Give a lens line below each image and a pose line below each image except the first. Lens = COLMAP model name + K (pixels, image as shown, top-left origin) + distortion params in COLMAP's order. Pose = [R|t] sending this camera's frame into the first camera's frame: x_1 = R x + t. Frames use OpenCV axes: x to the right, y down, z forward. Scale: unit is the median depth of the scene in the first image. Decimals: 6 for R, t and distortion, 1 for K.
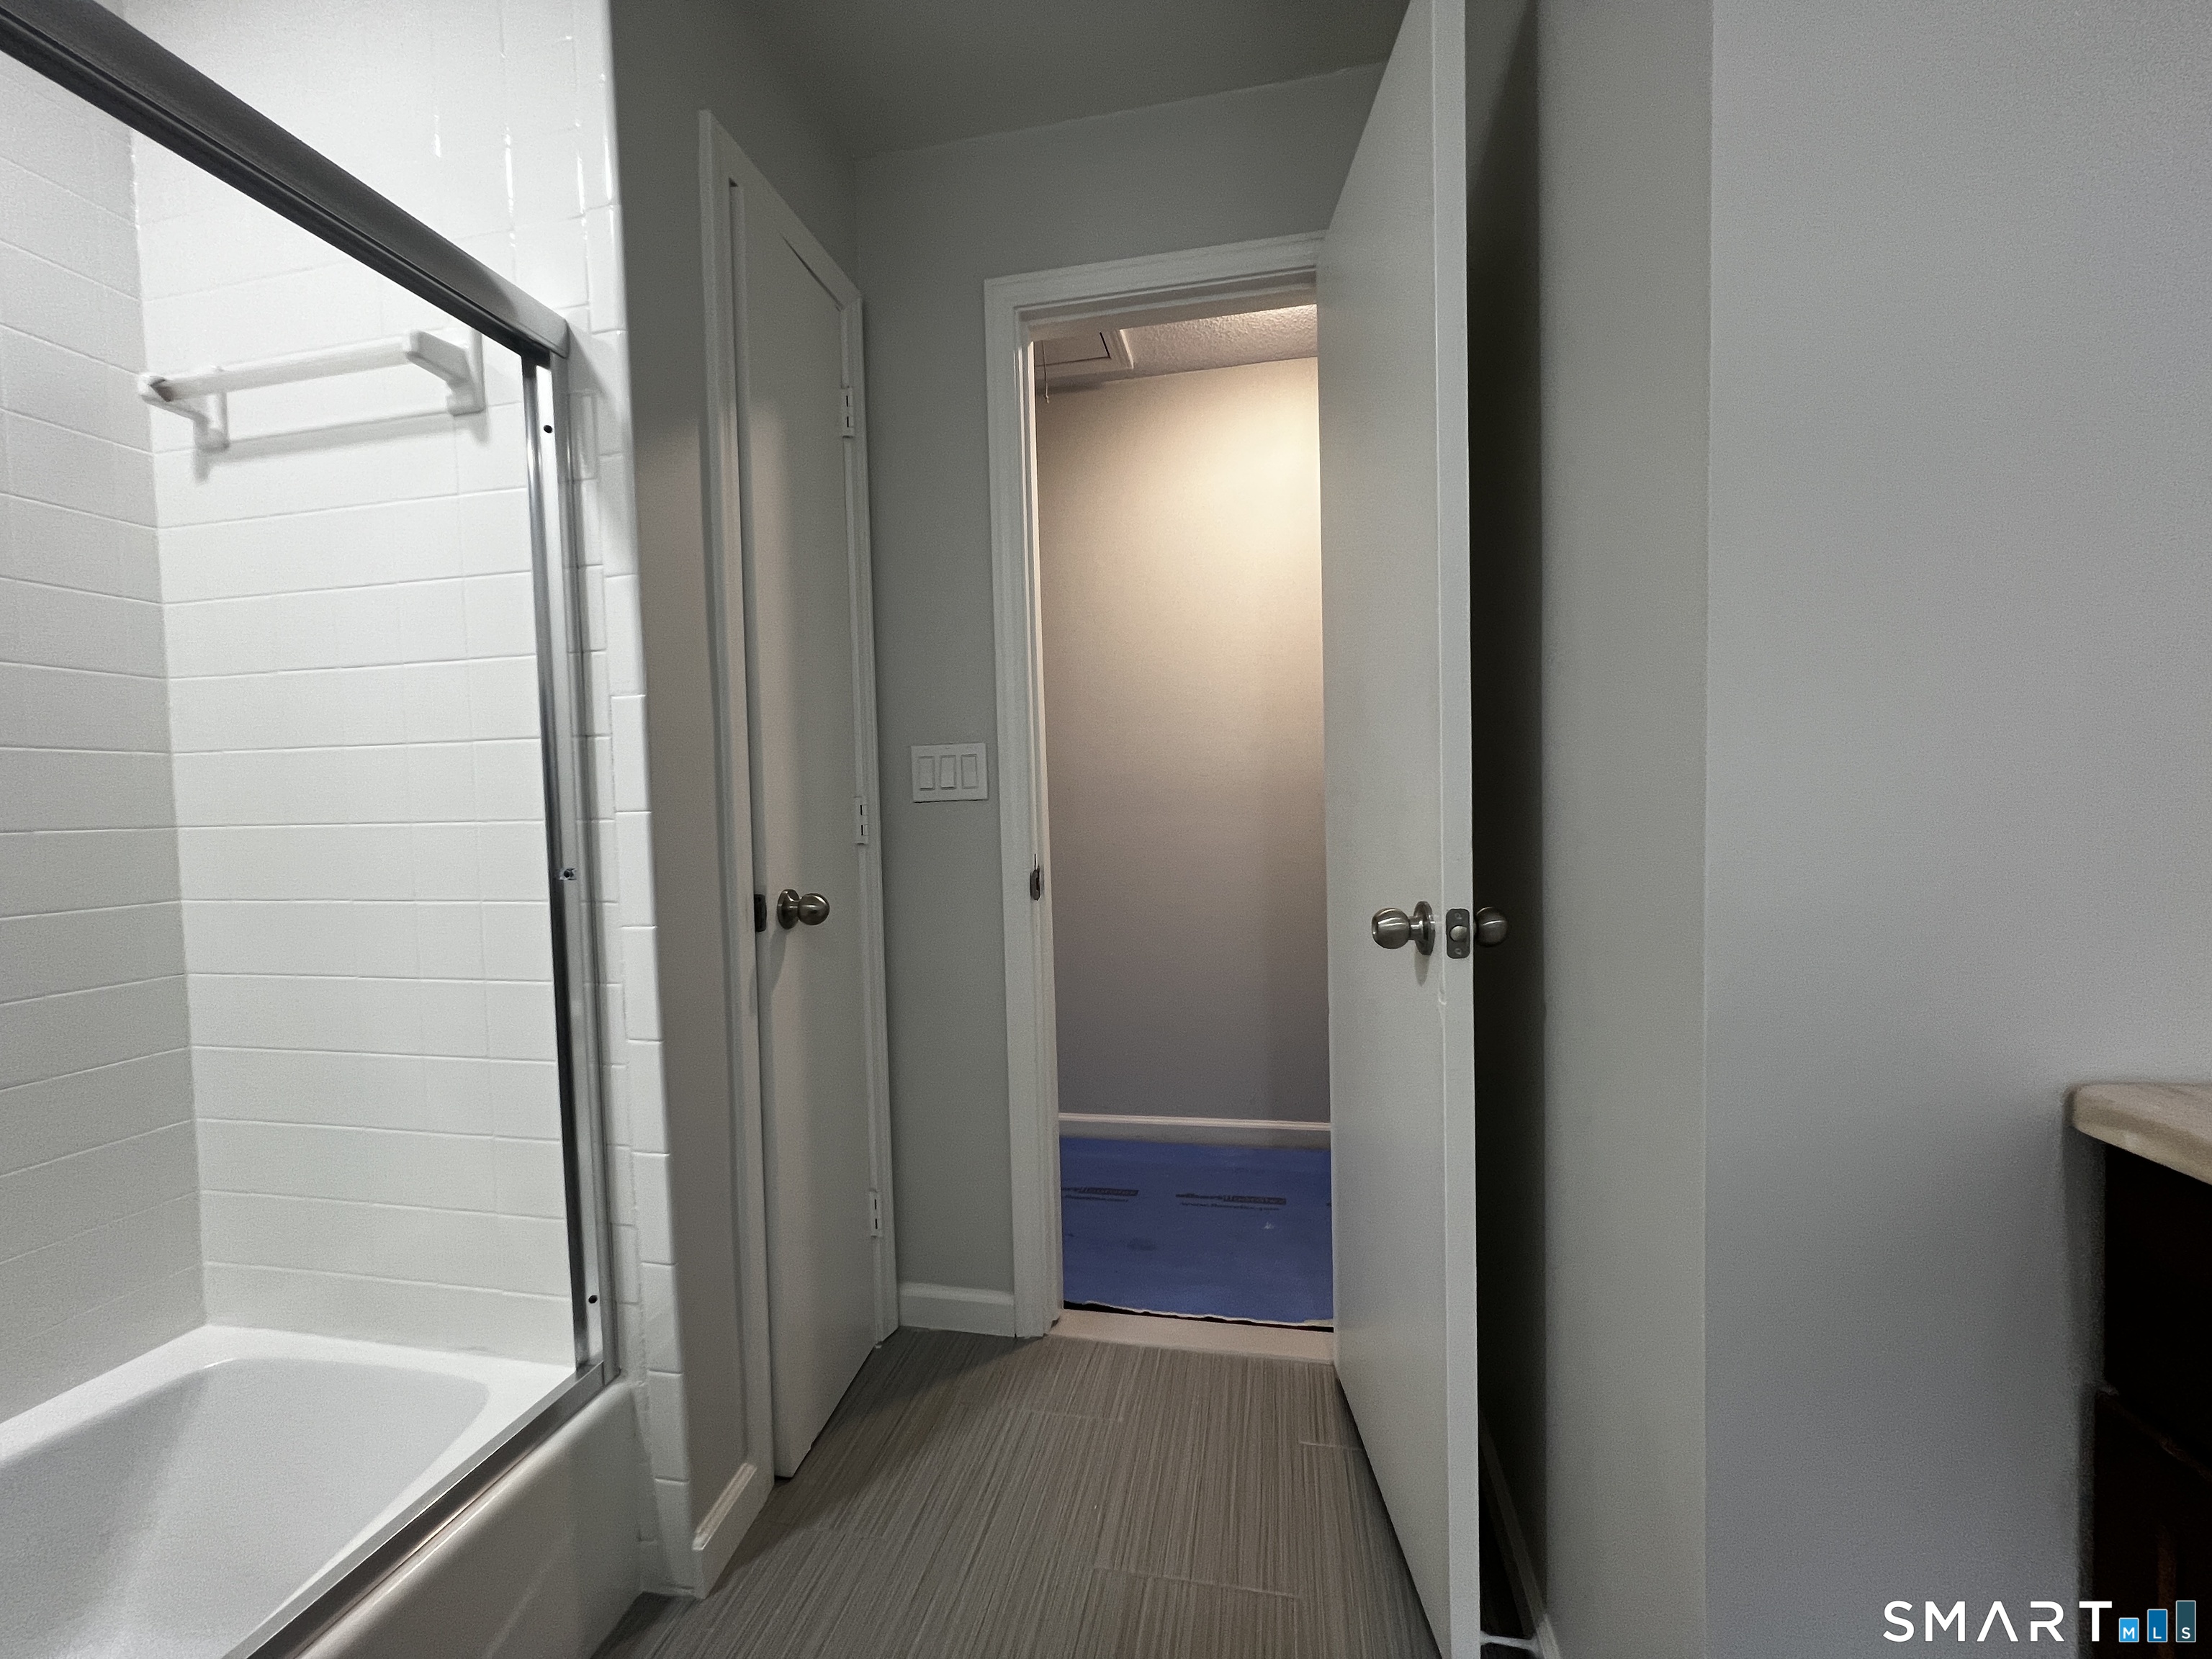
lens RADIAL K [[889.5, 0, 1104.3], [0, 889.5, 833.9], [0, 0, 1]] dist [-0.003014, 0.000934]
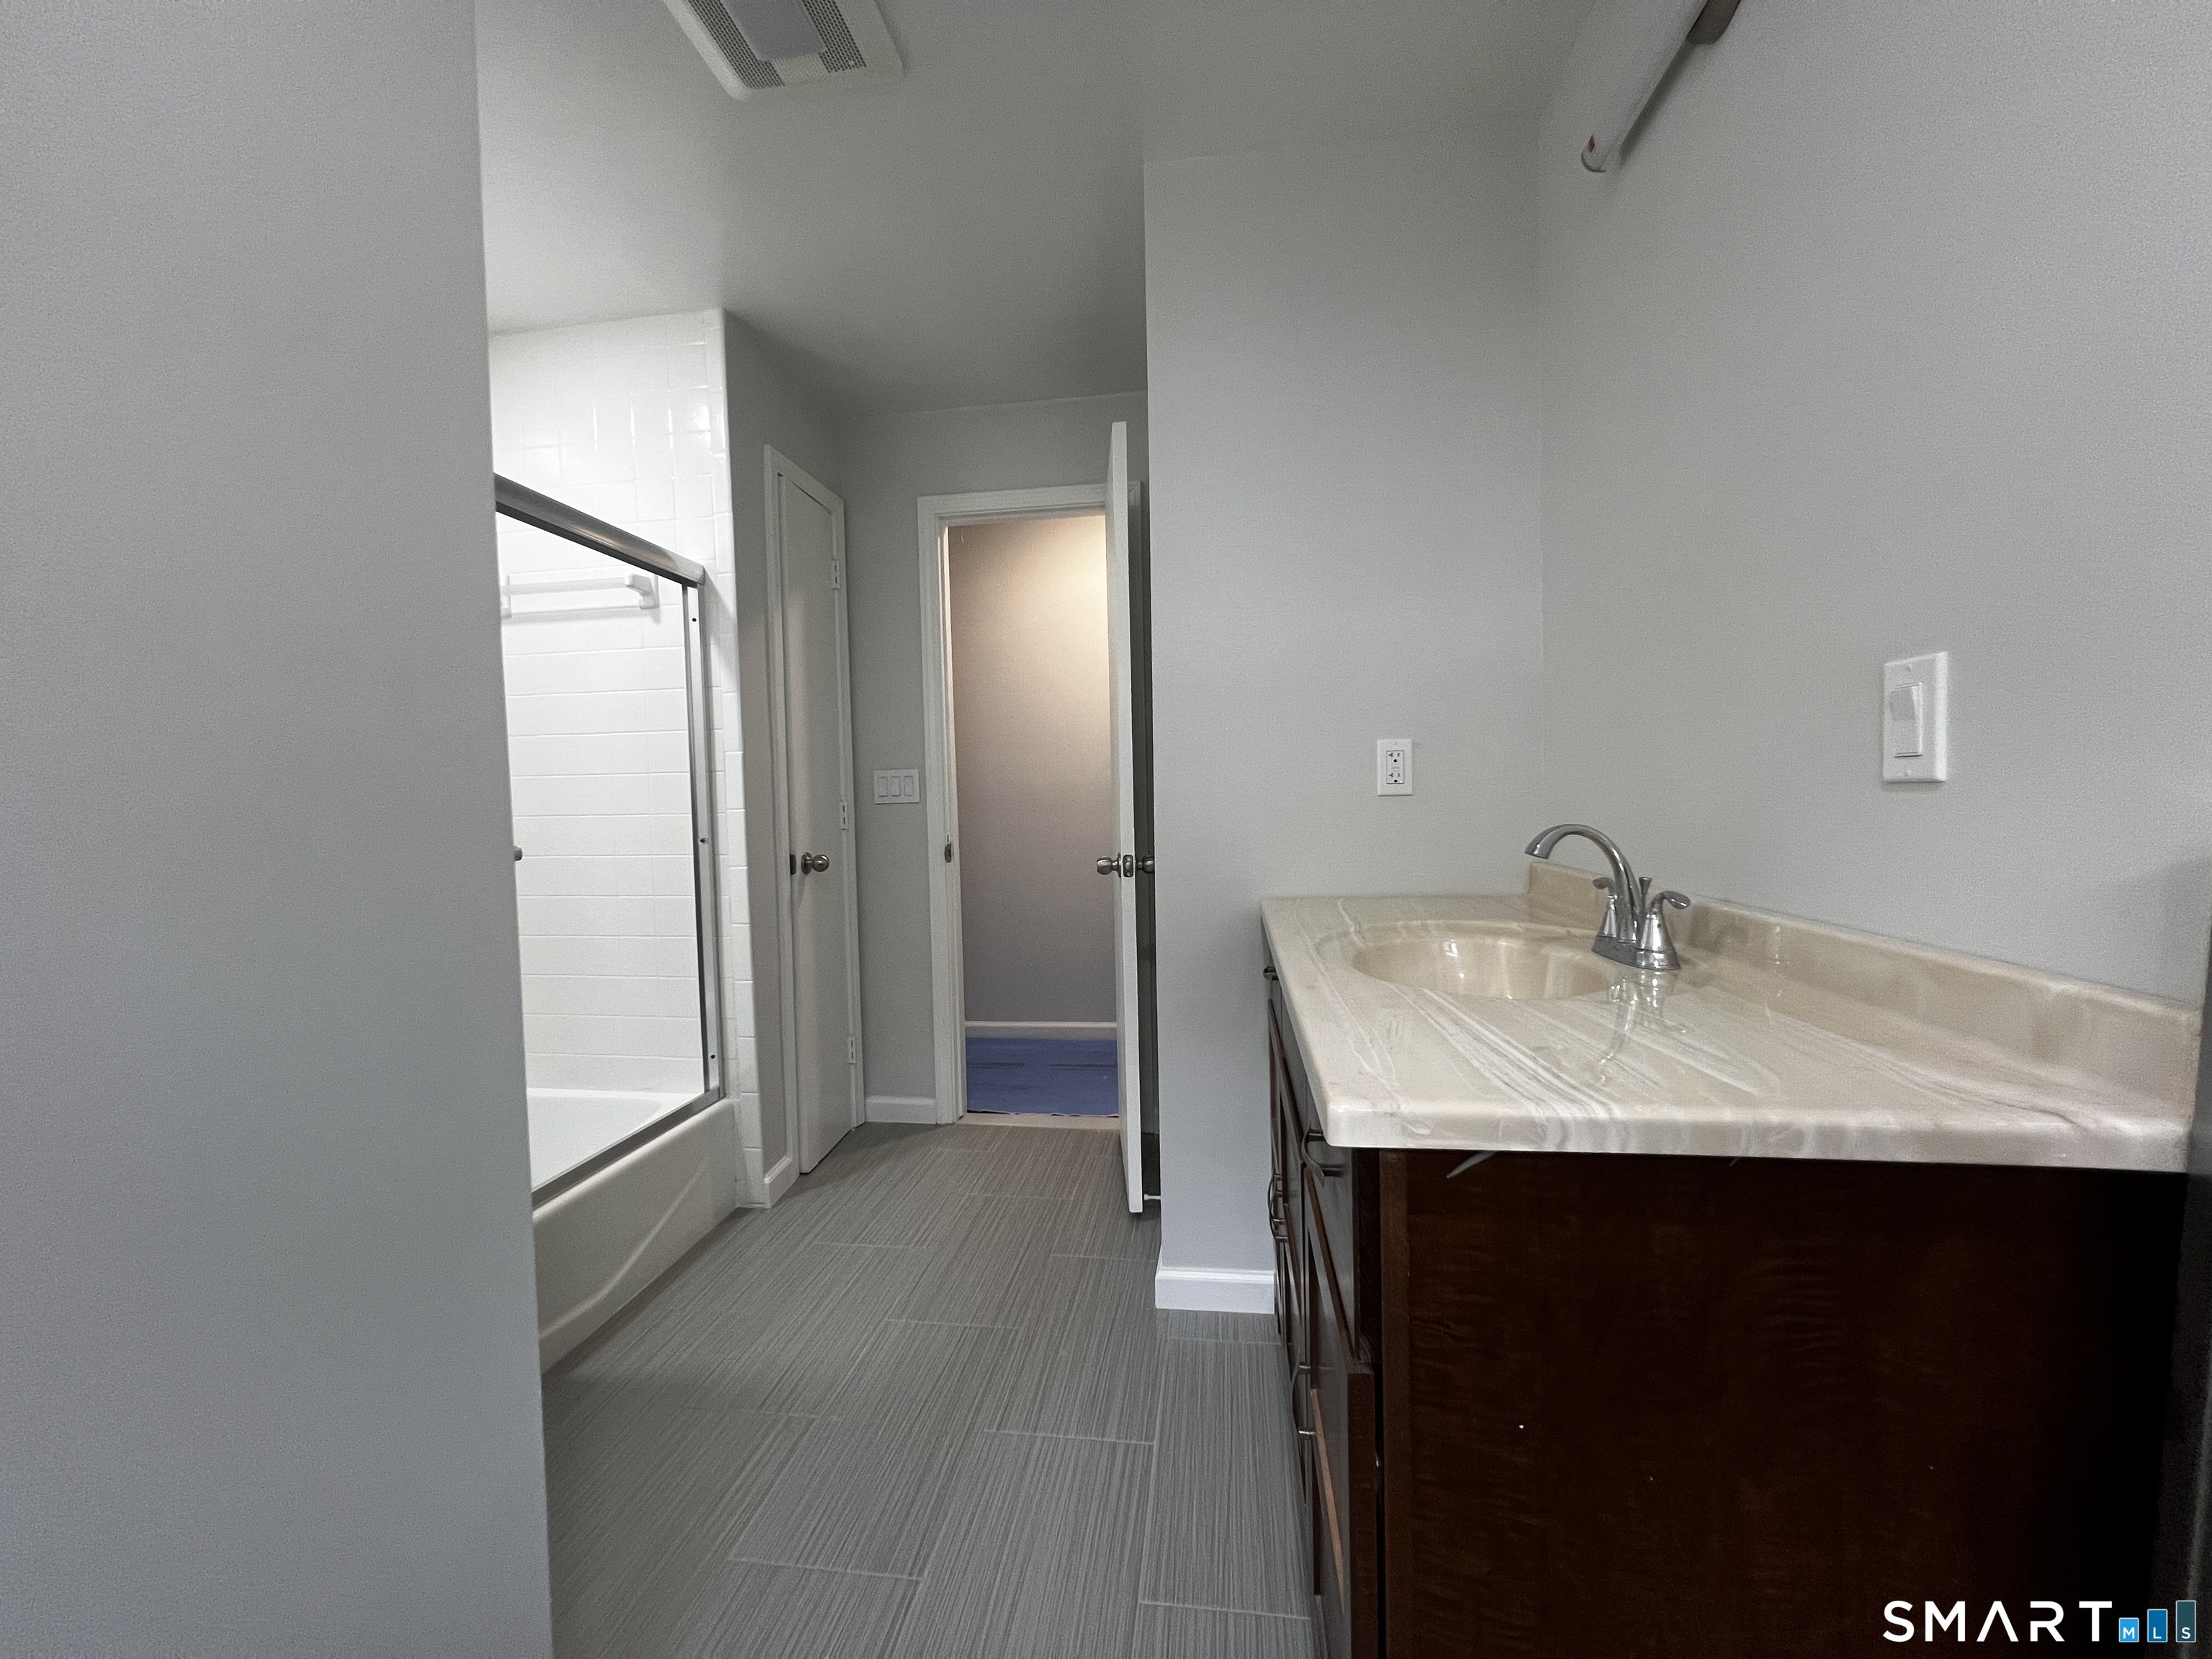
lens RADIAL K [[884.4, 0, 1101.4], [0, 884.4, 829.1], [0, 0, 1]] dist [0.002794, 0.000252]
pose [[0.998620, 0.000542, 0.052519, 0.175332], [-0.000397, 0.999996, -0.002782, 0.022166], [-0.052520, 0.002757, 0.998616, -0.966424]]
